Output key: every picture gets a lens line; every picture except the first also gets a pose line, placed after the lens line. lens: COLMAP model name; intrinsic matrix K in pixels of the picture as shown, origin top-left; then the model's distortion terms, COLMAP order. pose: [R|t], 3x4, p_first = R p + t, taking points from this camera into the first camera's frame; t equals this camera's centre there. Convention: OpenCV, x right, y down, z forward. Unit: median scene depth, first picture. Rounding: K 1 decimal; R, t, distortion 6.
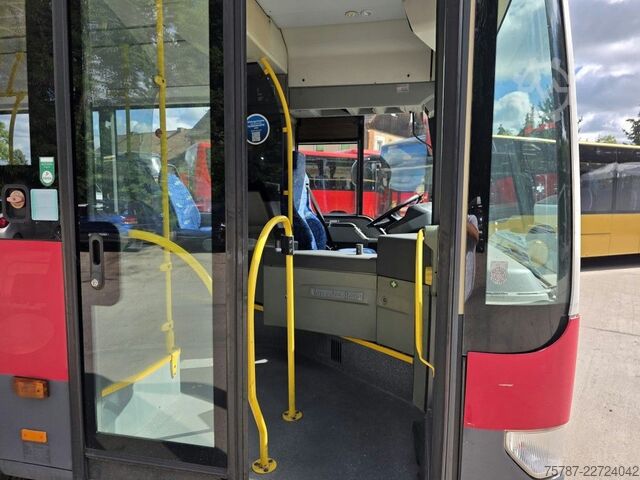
lens RADIAL K [[439.8, 0, 321.4], [0, 439.8, 247.1], [0, 0, 1]] dist [0.006013, -0.001234]
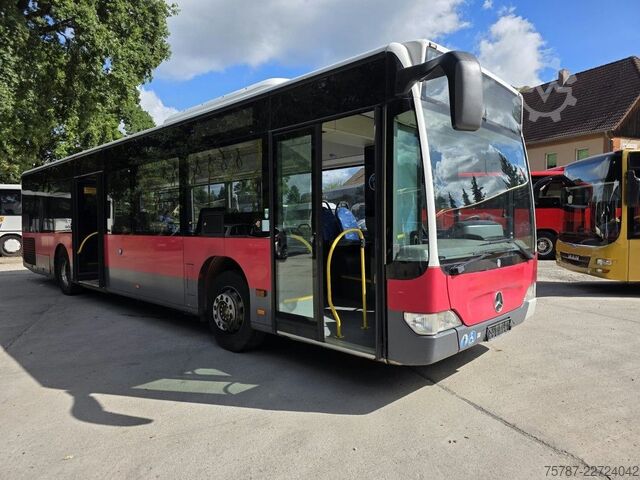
lens RADIAL K [[428.8, 0, 320.0], [0, 428.8, 240.0], [0, 0, 1]] dist [0.017604, -0.000623]
pose [[0.854150, -0.000759, -0.520026, 1.086526], [-0.030849, 0.998164, -0.052127, 0.127563], [0.519111, 0.060567, 0.852558, -1.141920]]
